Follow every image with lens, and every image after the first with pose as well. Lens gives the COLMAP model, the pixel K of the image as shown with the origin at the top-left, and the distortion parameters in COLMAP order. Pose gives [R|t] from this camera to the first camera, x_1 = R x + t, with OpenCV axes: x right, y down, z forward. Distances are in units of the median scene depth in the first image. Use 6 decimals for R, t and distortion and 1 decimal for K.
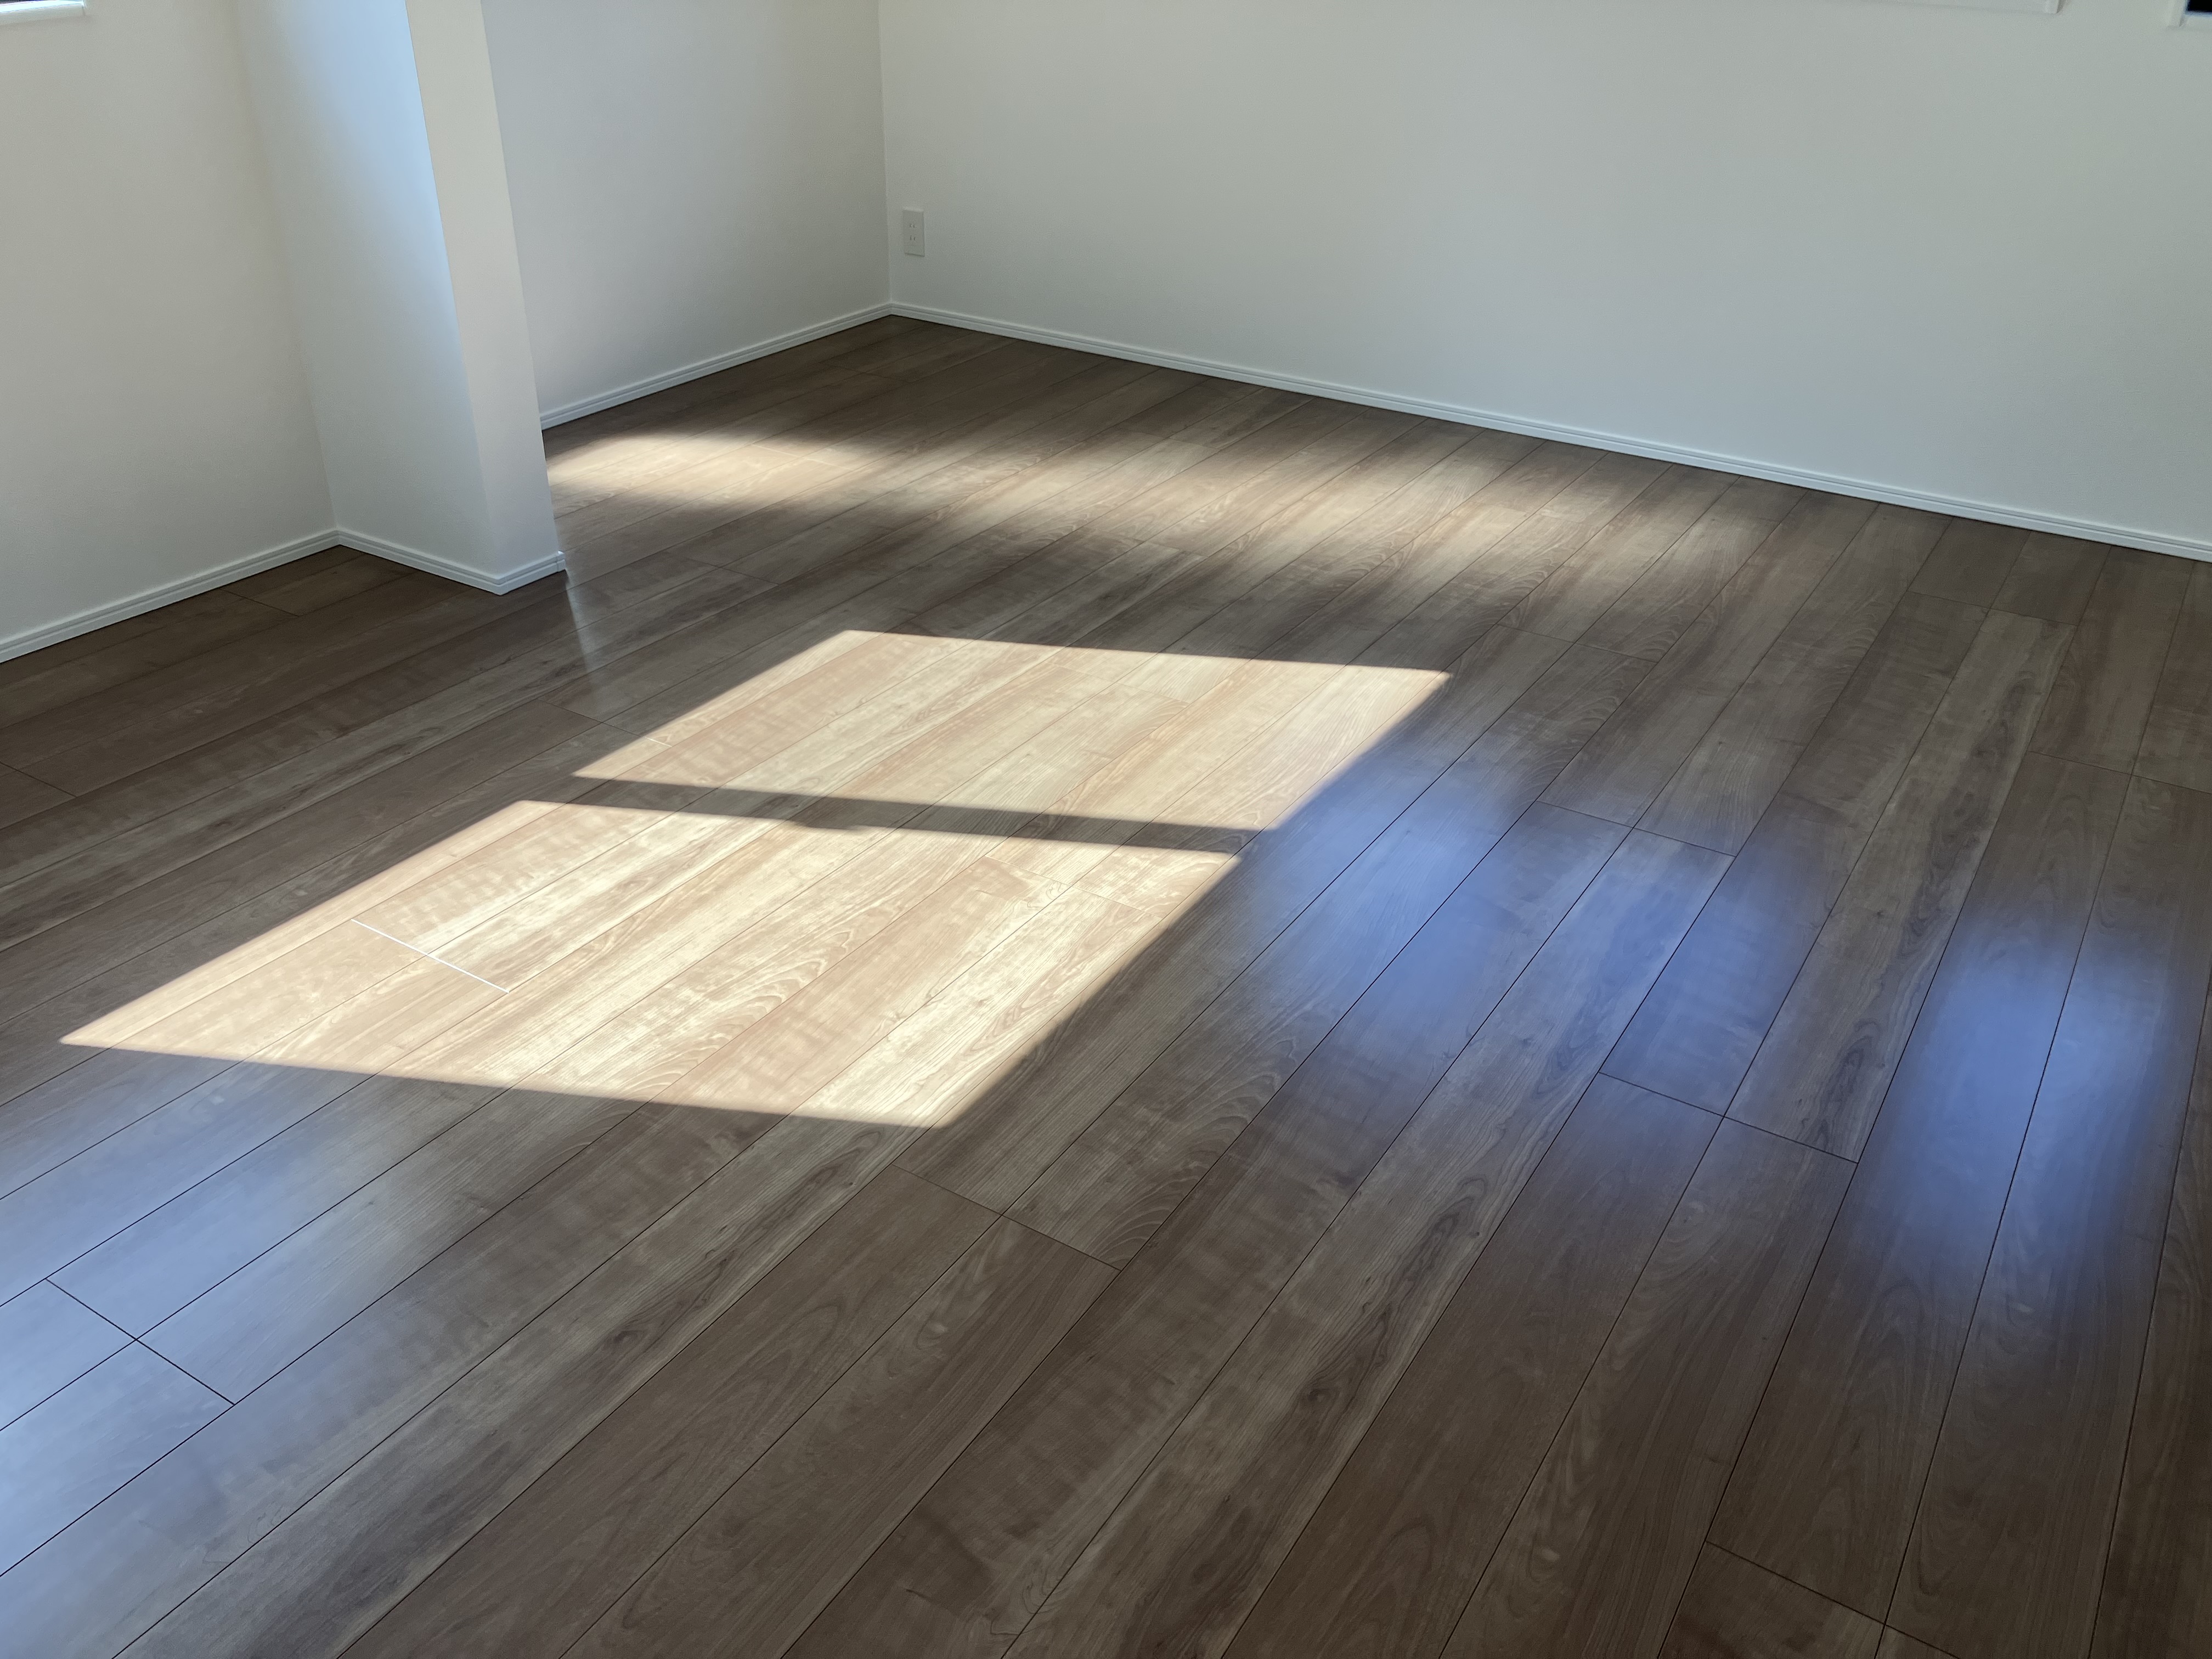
lens RADIAL K [[1810.6, 0, 1102.9], [0, 1810.6, 814.4], [0, 0, 1]] dist [0.021083, -0.016834]
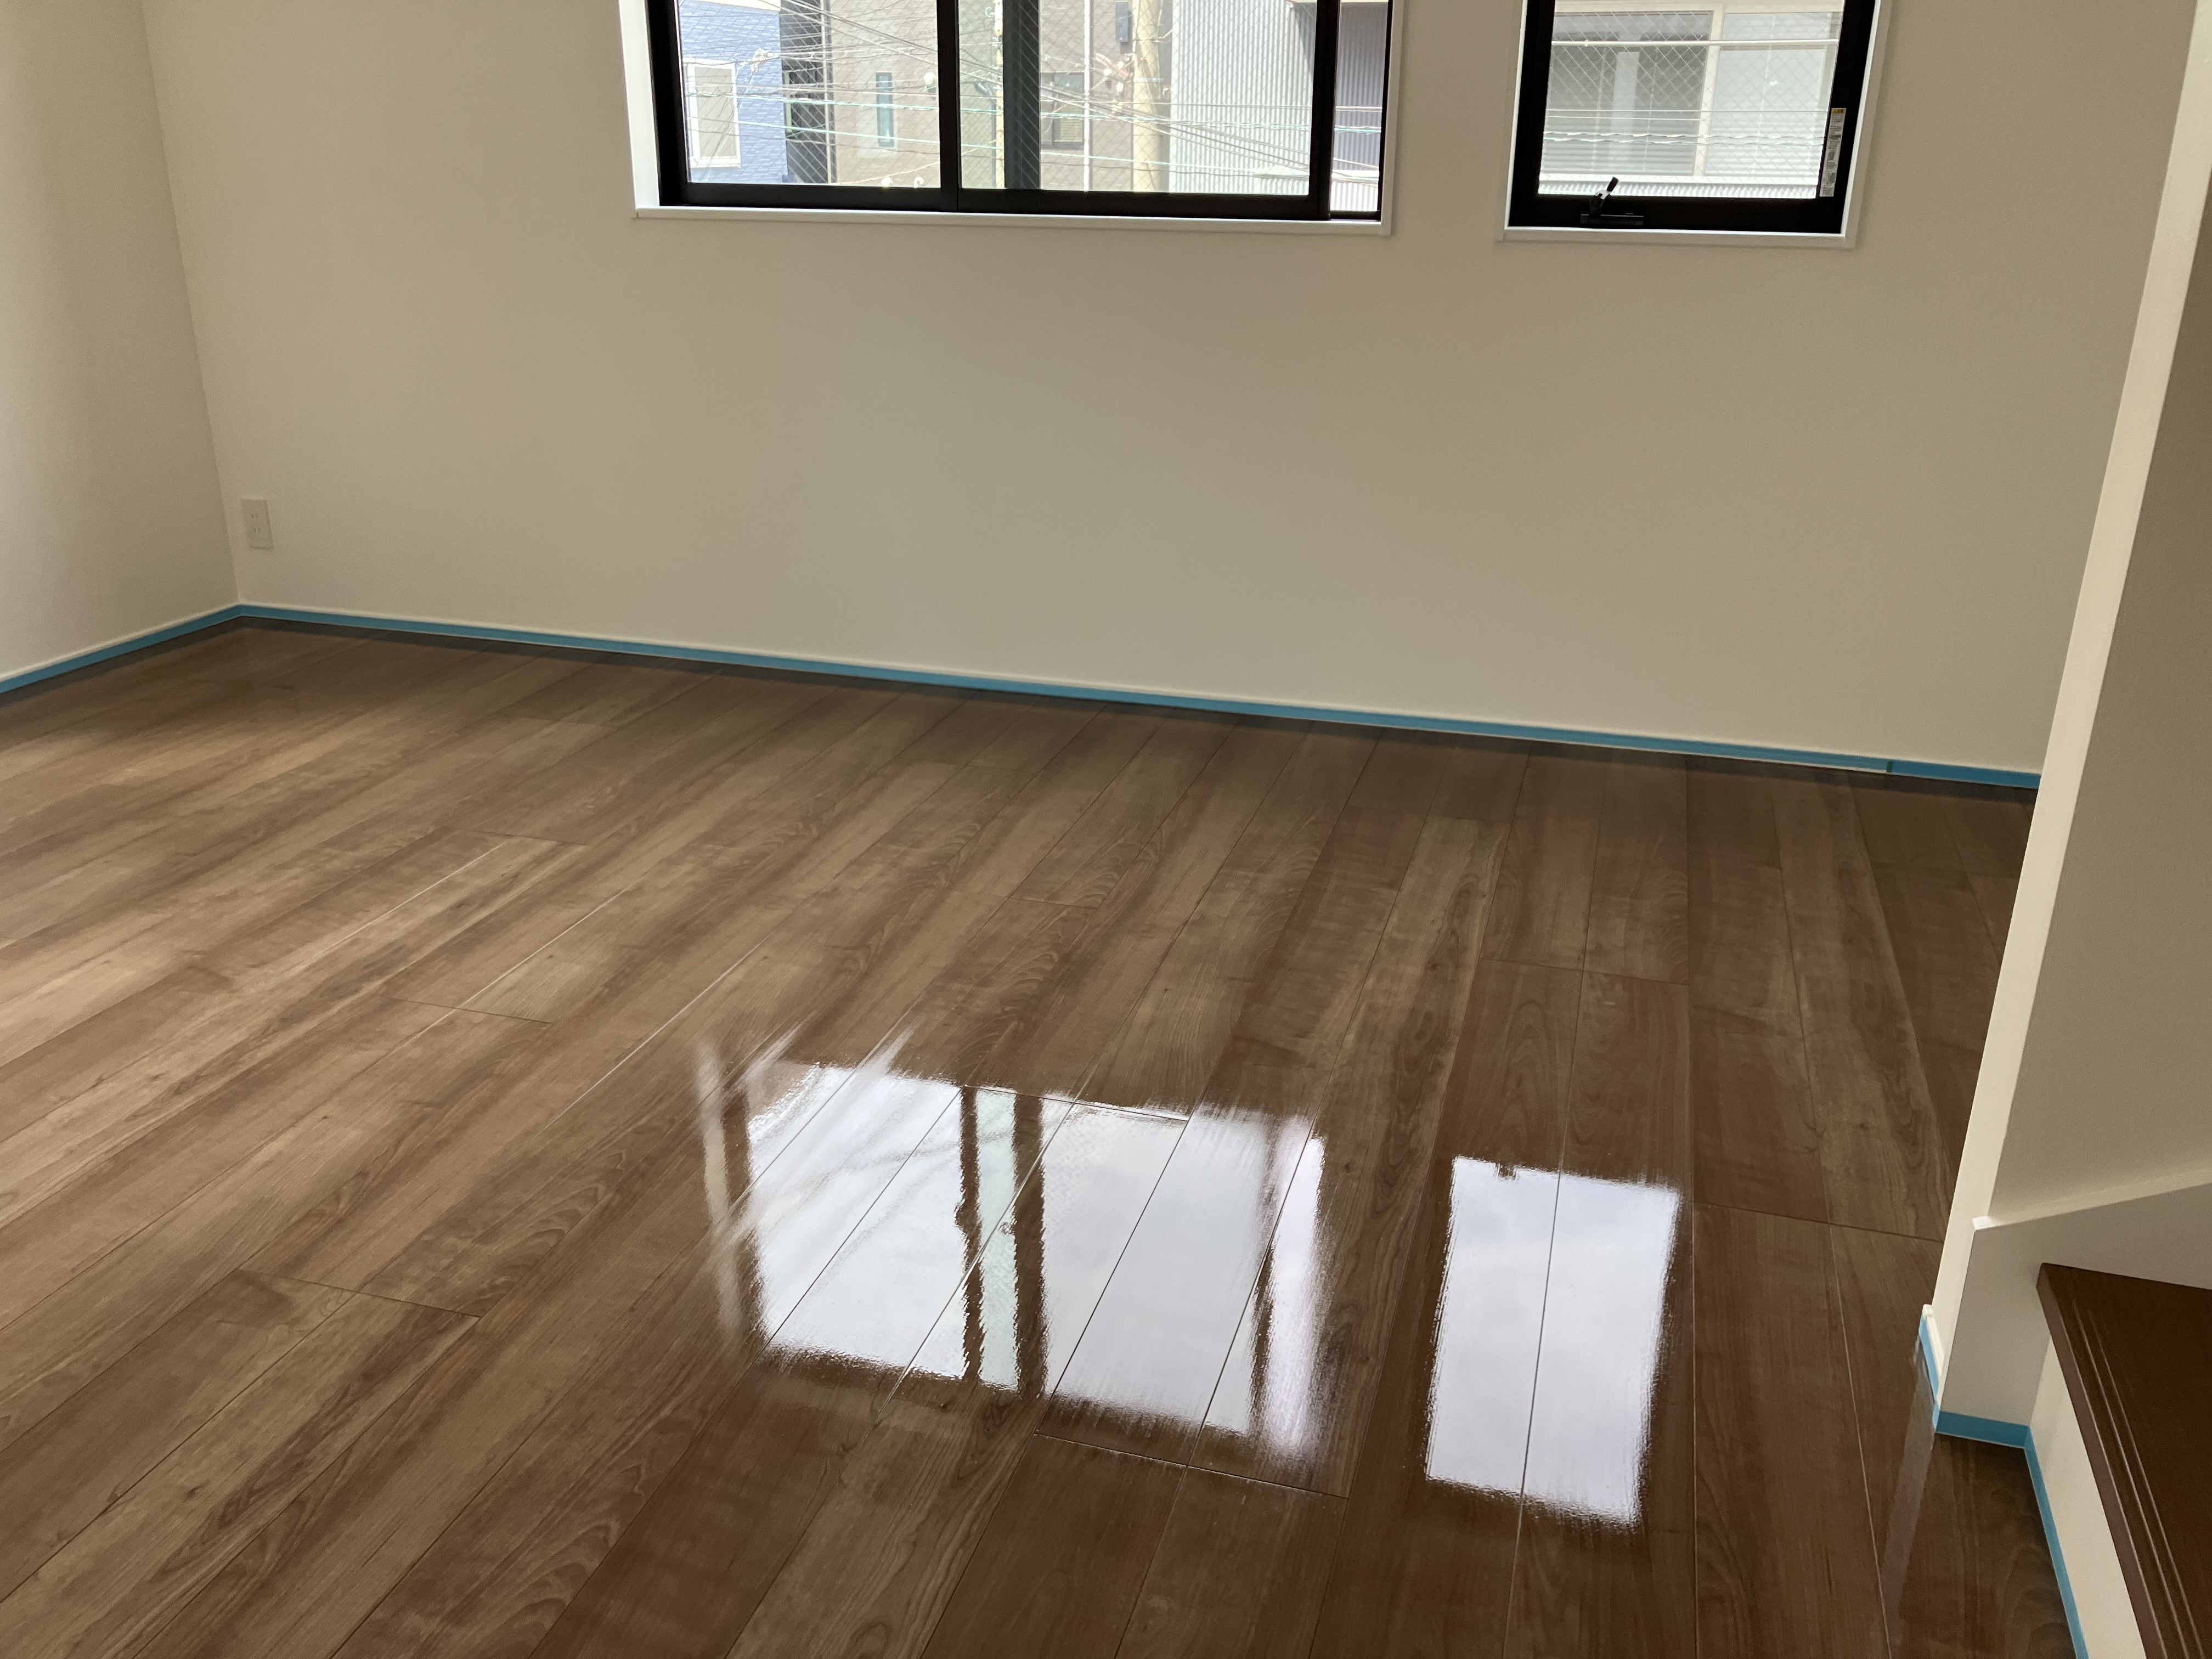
lens RADIAL K [[1810.6, 0, 1097.6], [0, 1810.6, 812.1], [0, 0, 1]] dist [0.021083, -0.016834]
pose [[0.963647, -0.101952, 0.246963, 0.099649], [0.138378, 0.981148, -0.134908, -0.010353], [-0.228553, 0.164178, 0.959588, 0.141718]]
